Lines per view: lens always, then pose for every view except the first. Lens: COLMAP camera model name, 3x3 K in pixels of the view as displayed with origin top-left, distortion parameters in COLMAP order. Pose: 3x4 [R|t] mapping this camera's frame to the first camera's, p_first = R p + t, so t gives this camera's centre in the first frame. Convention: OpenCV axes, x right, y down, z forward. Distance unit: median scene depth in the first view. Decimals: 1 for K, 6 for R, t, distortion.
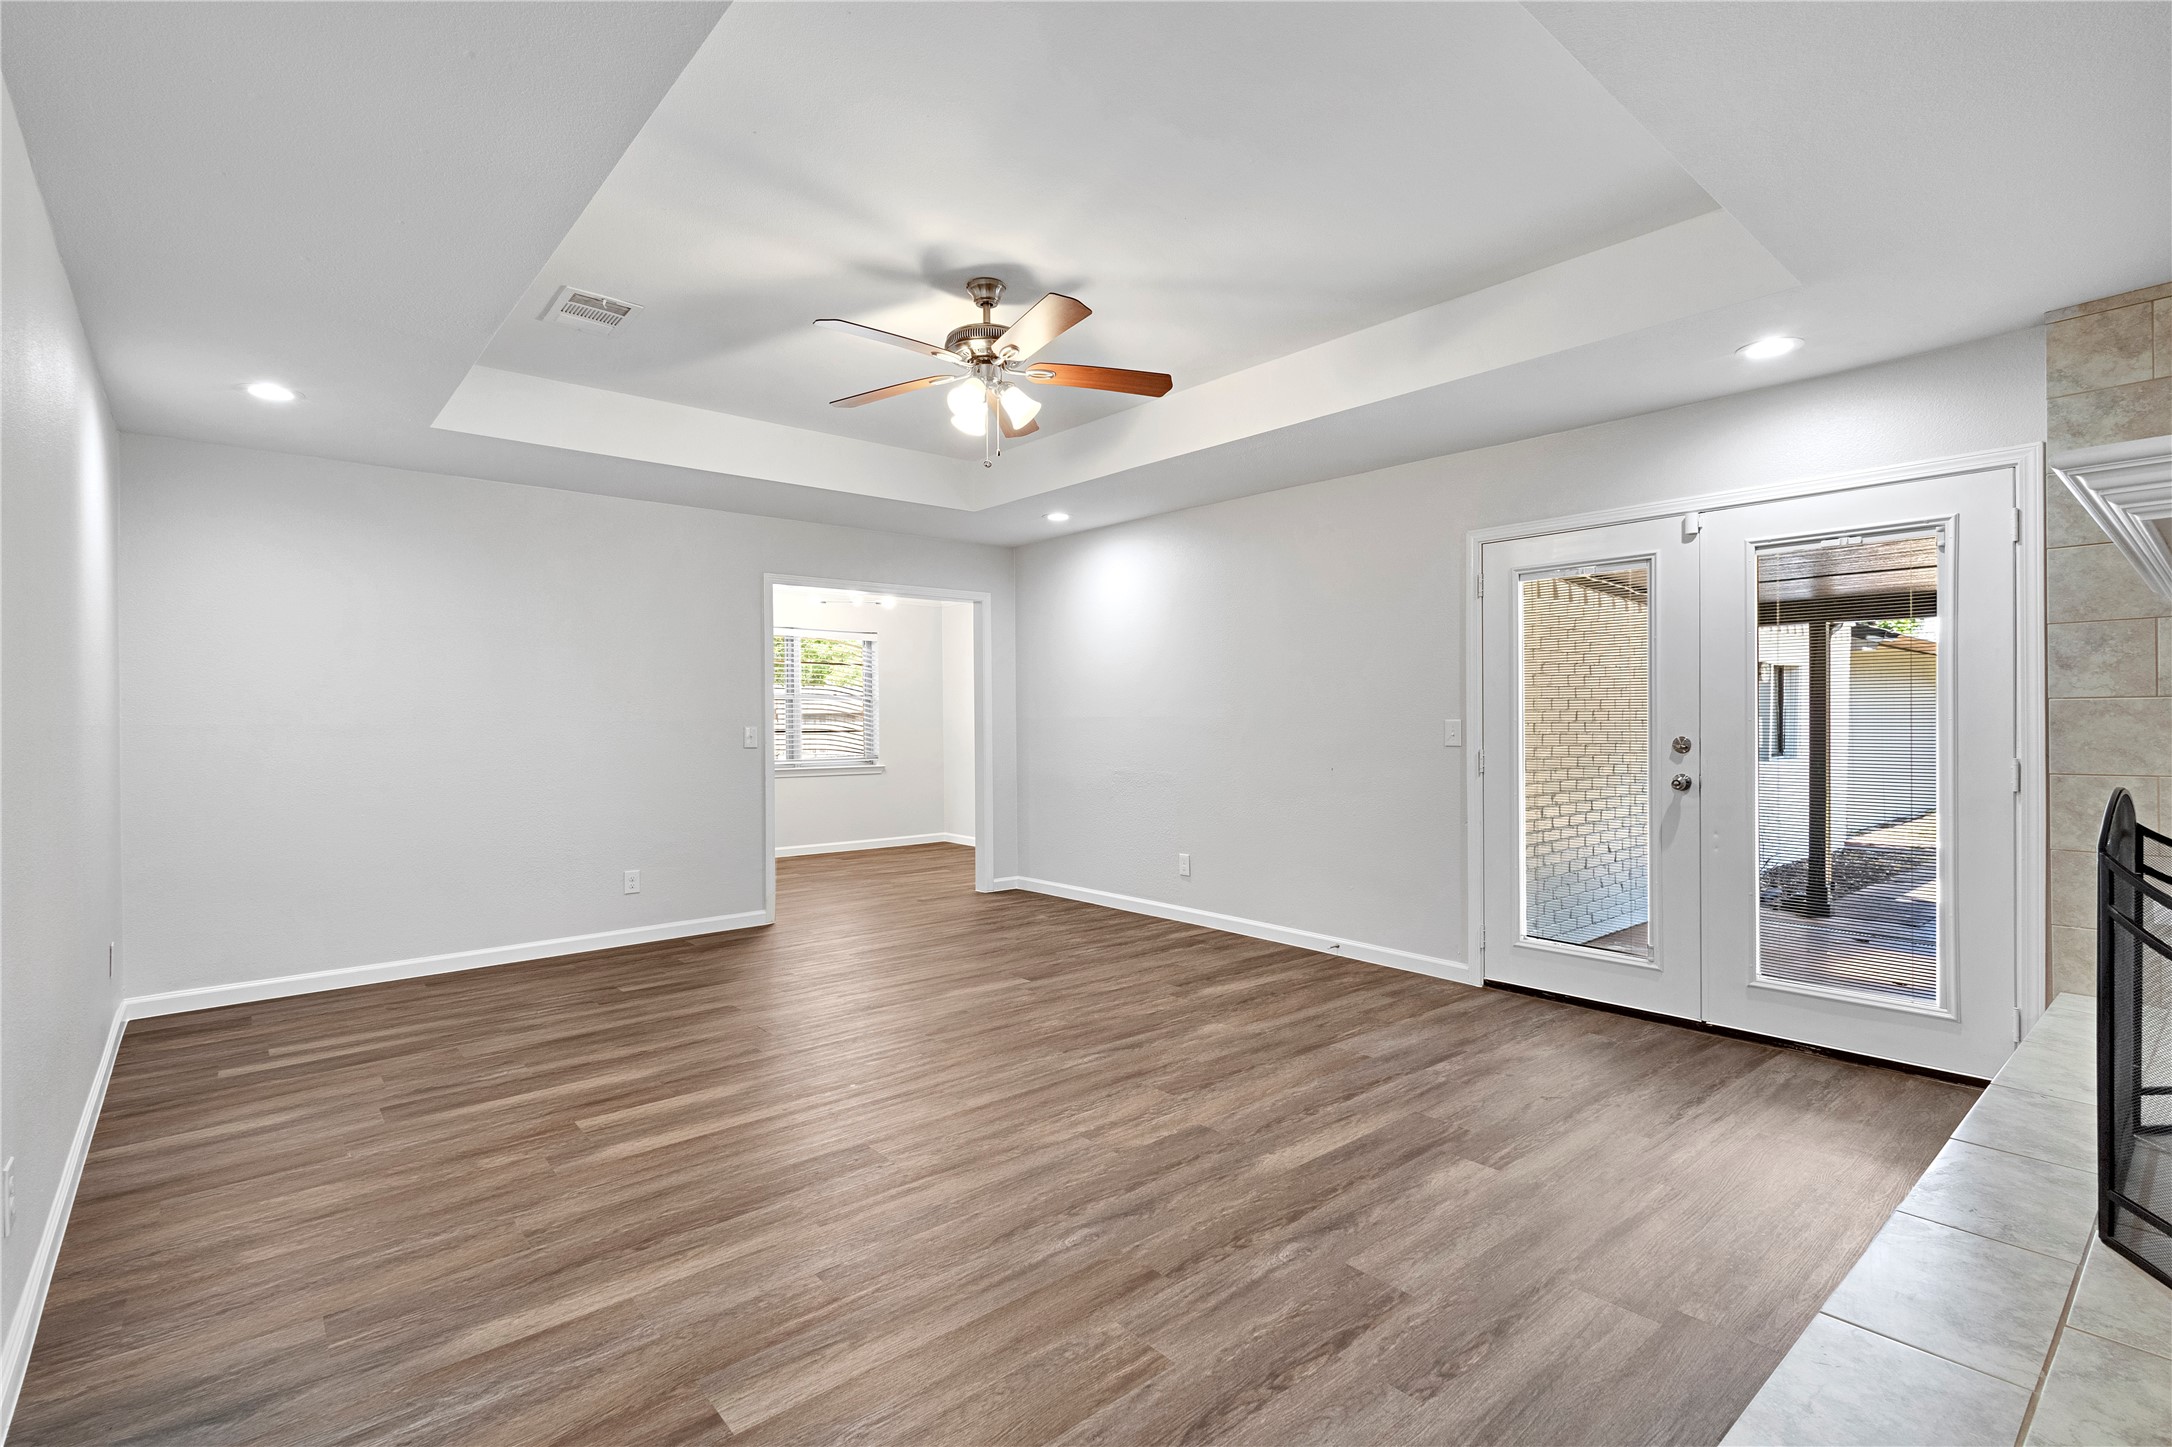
lens RADIAL K [[1015.7, 0, 1094.3], [0, 1015.7, 717.0], [0, 0, 1]] dist [0.000547, -0.000062]
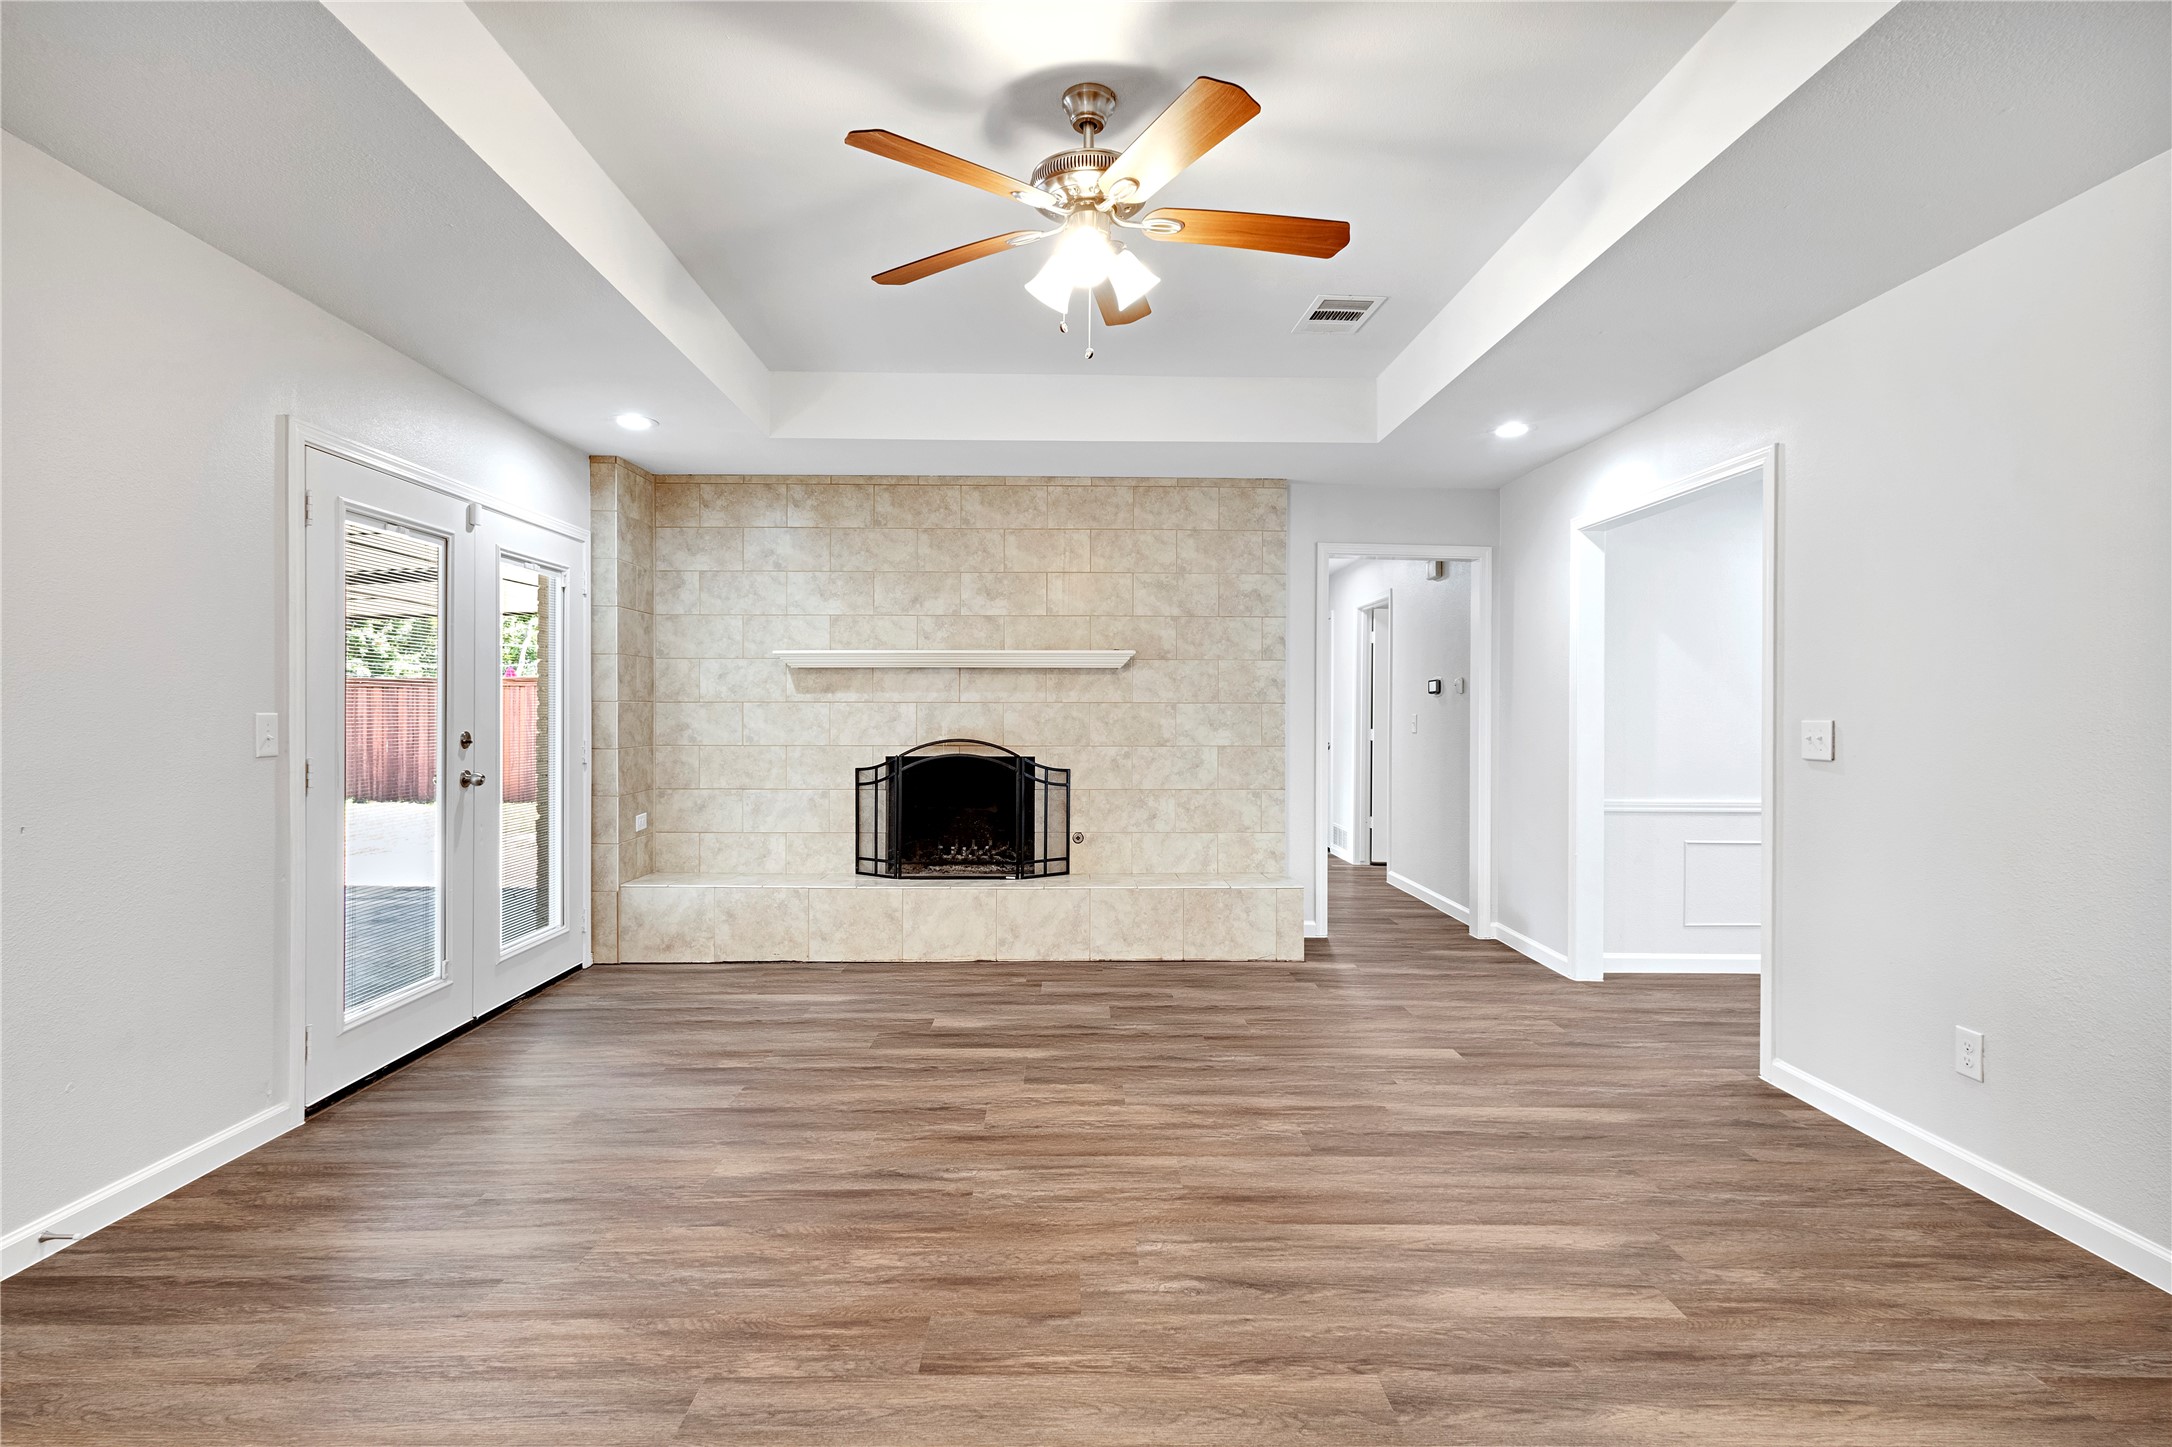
lens RADIAL K [[1015.7, 0, 1094.3], [0, 1015.7, 717.0], [0, 0, 1]] dist [0.000547, -0.000062]
pose [[-0.773259, -0.001572, 0.634088, -0.644405], [-0.002319, 0.999997, -0.000350, 0.006732], [-0.634086, -0.001741, -0.773261, 1.793684]]
